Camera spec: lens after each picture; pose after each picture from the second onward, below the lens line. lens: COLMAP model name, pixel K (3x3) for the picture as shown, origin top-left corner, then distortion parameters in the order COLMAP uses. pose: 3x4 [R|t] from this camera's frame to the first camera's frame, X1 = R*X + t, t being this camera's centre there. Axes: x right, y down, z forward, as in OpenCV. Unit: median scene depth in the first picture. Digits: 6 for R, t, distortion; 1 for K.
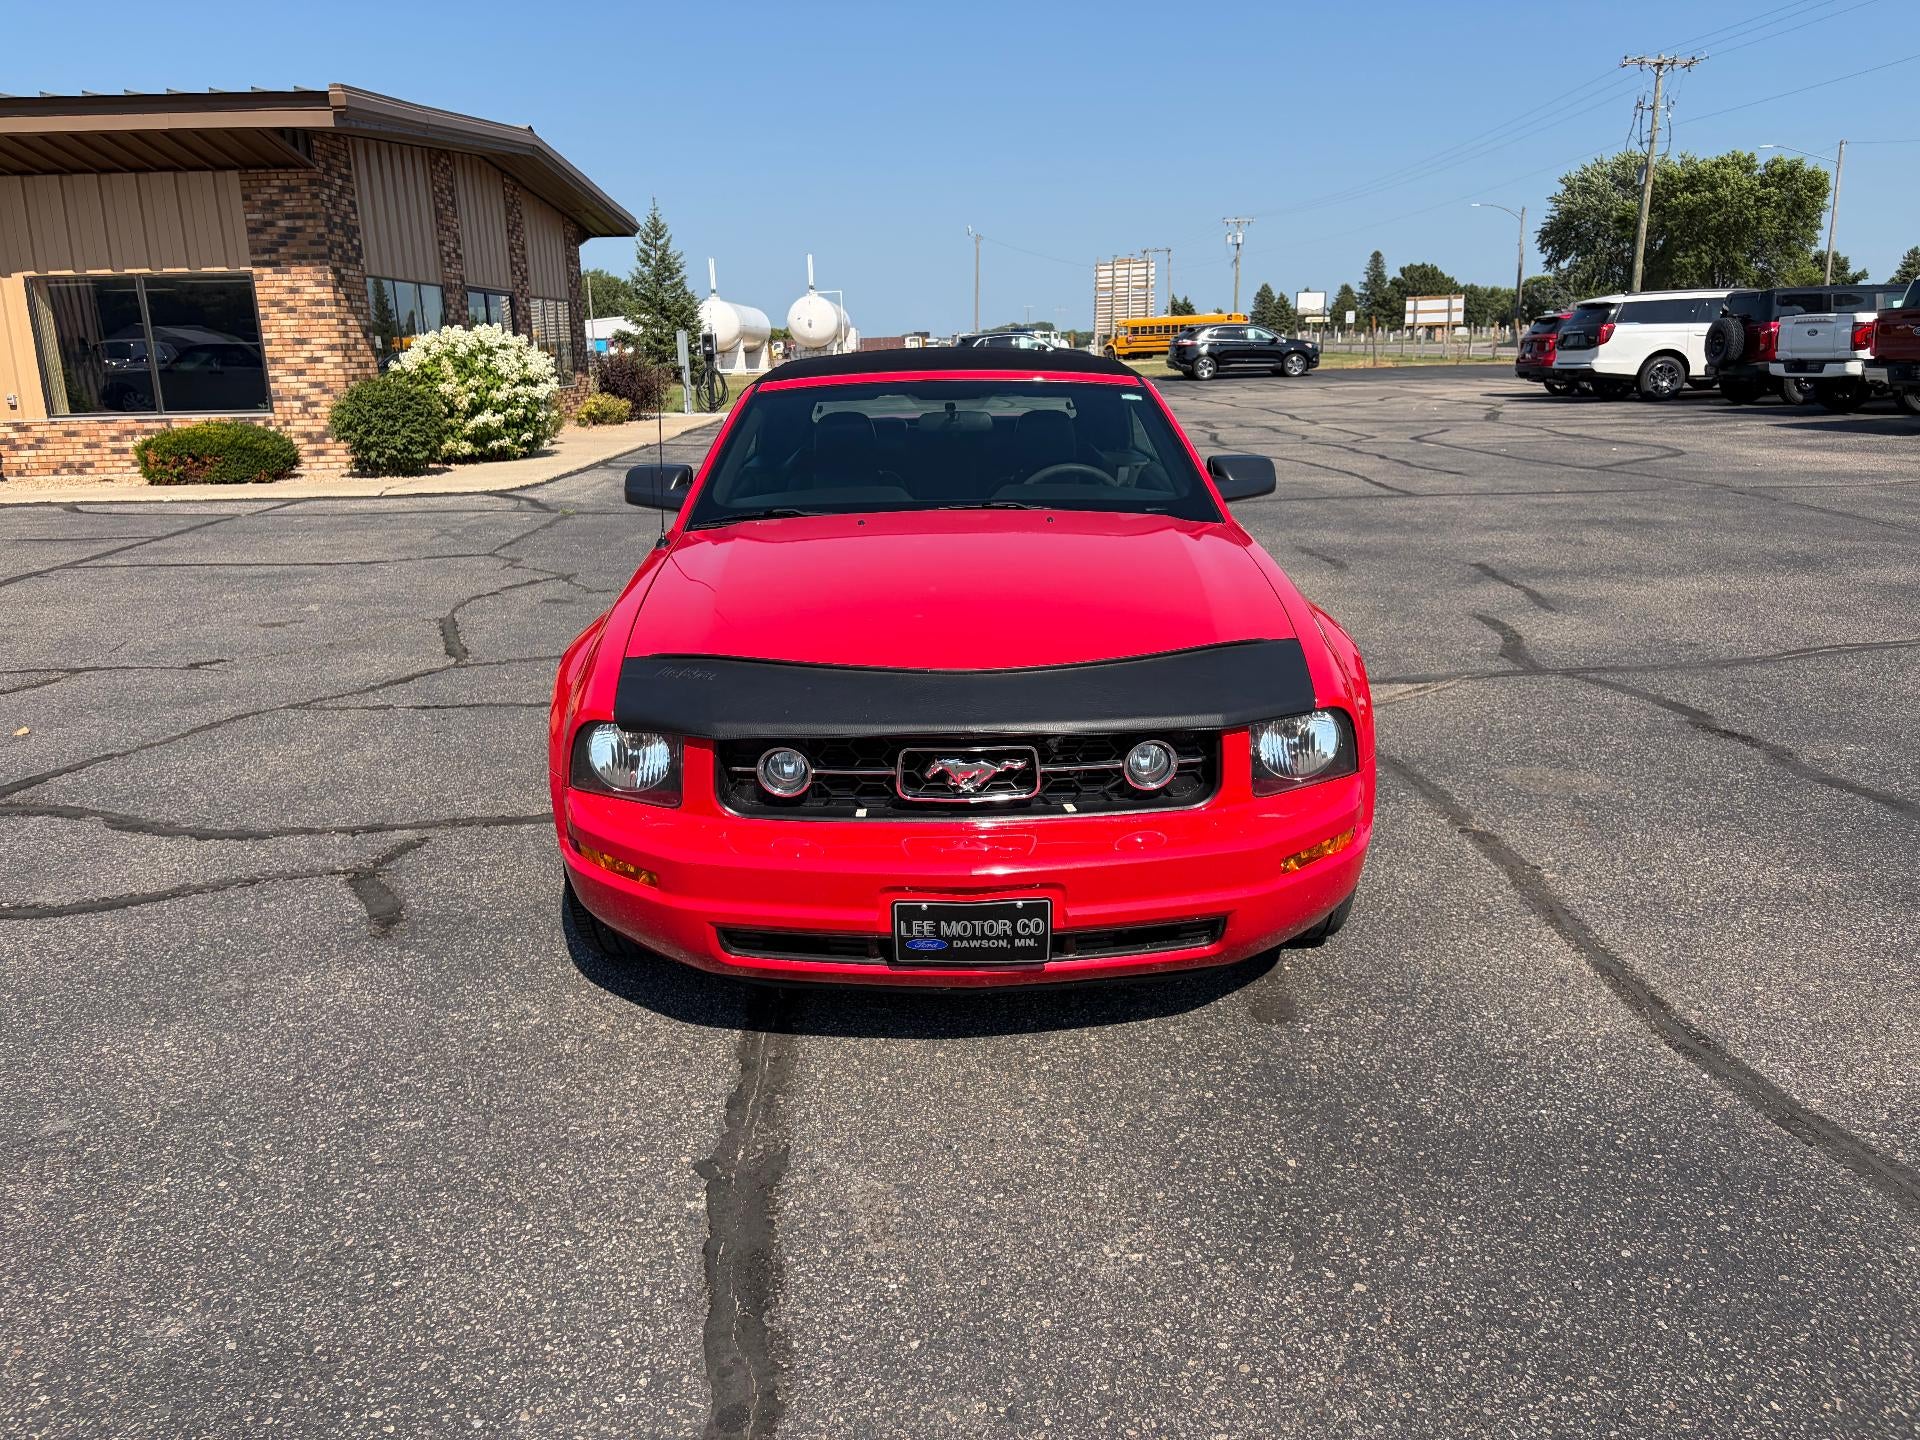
lens RADIAL K [[1462.5, 0, 979.8], [0, 1462.5, 698.5], [0, 0, 1]] dist [0.024760, 0.001715]
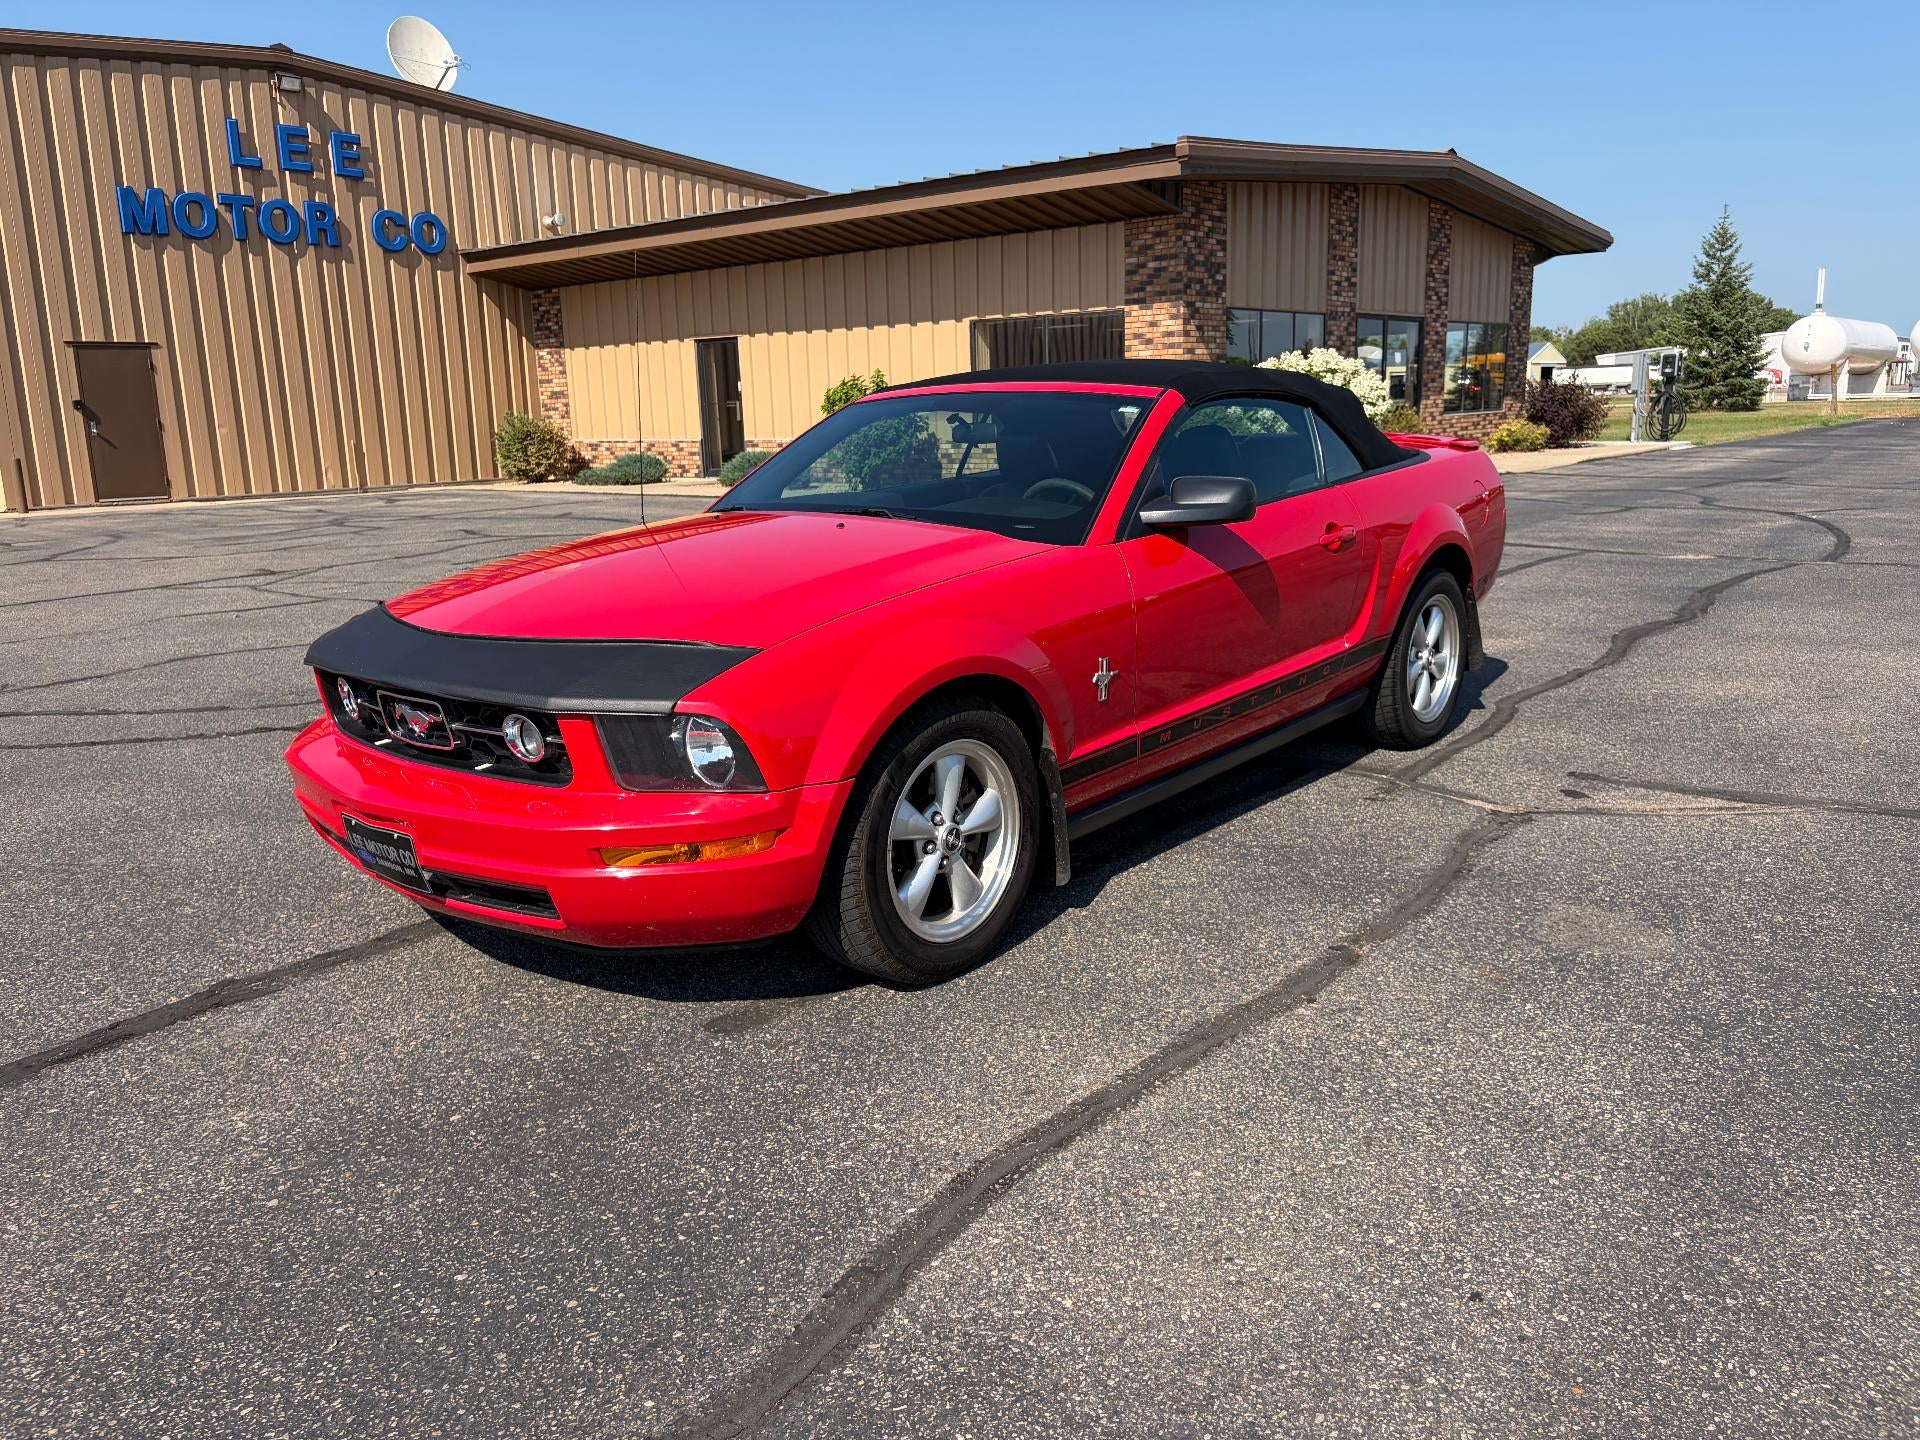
lens RADIAL K [[1473.3, 0, 974.9], [0, 1473.3, 715.4], [0, 0, 1]] dist [0.022974, 0.004548]
pose [[0.755605, 0.140324, -0.639820, 0.193693], [-0.145851, 0.988305, 0.044509, -0.012449], [0.638583, 0.059687, 0.767235, 0.068244]]
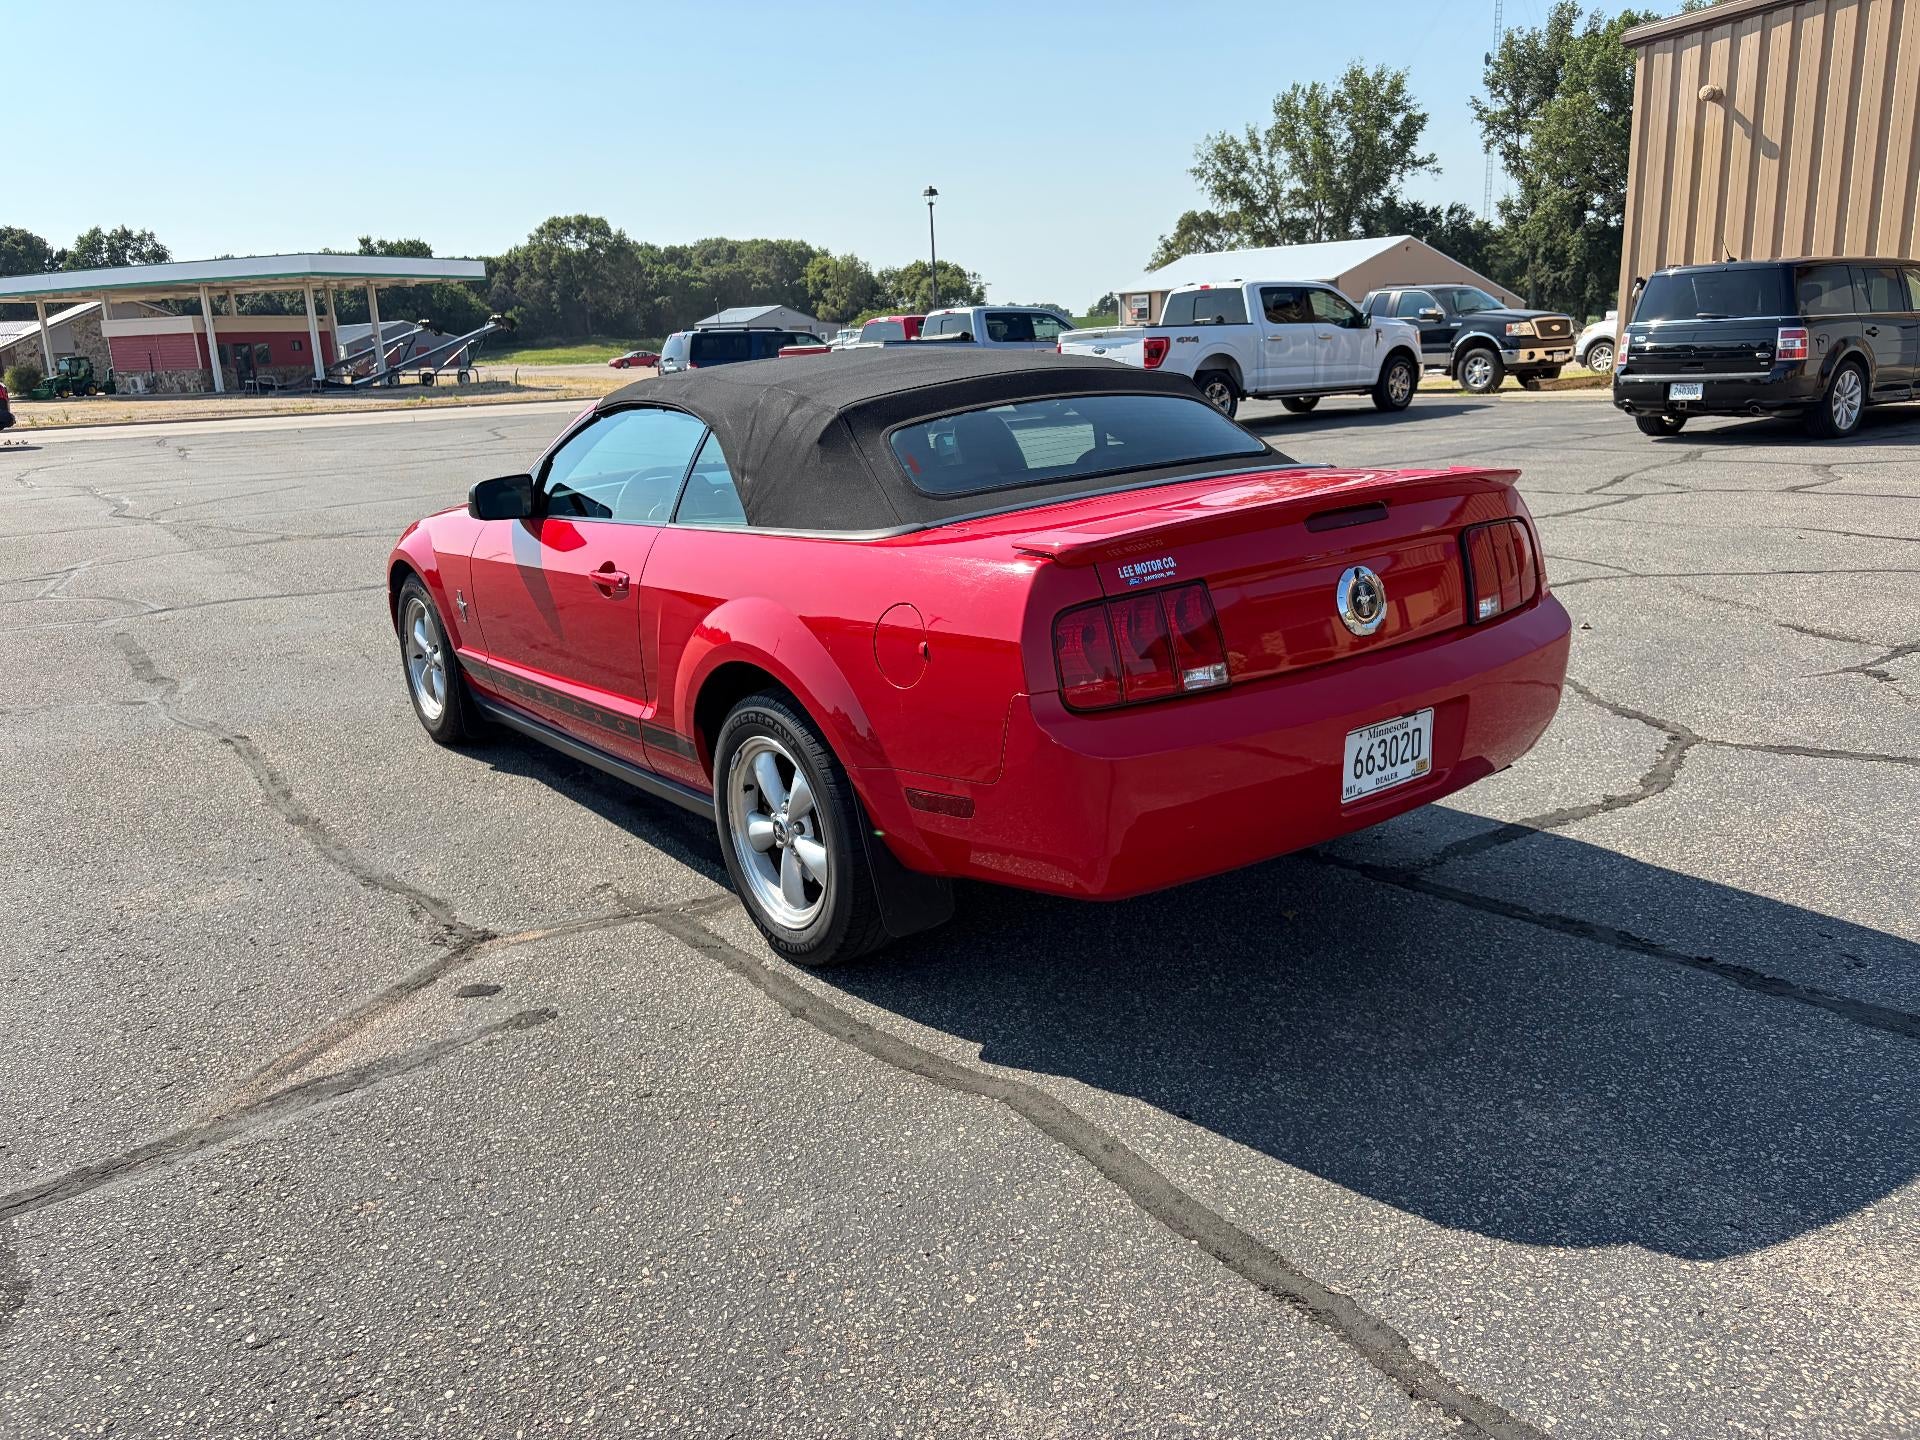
lens RADIAL K [[1470.5, 0, 934.1], [0, 1470.5, 712.6], [0, 0, 1]] dist [0.039912, -0.030986]
pose [[-0.832036, 0.195343, -0.519189, 0.143288], [-0.071672, 0.890244, 0.449811, -0.146648], [0.550072, 0.411470, -0.726714, 0.577741]]
